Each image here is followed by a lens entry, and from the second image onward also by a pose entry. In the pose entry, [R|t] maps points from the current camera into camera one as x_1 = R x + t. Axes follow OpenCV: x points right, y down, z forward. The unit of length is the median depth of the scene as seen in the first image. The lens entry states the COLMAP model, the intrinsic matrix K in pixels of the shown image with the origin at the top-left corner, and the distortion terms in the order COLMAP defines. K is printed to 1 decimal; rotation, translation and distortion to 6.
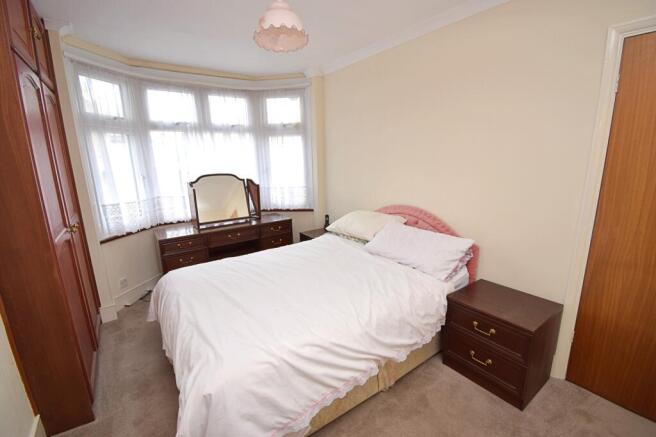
lens RADIAL K [[293.8, 0, 330.7], [0, 293.8, 217.5], [0, 0, 1]] dist [-0.003002, -0.001281]
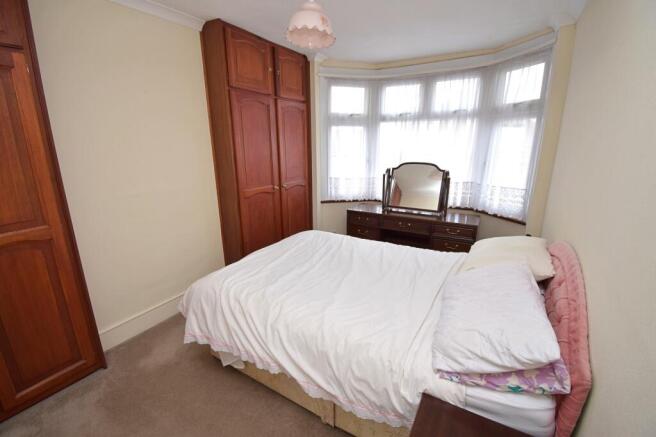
lens RADIAL K [[293.8, 0, 330.1], [0, 293.8, 217.9], [0, 0, 1]] dist [-0.003002, -0.001281]
pose [[0.407925, 0.240216, -0.880848, 0.433835], [-0.199539, 0.964902, 0.170731, -0.077649], [0.890944, 0.106118, 0.441540, 0.310172]]
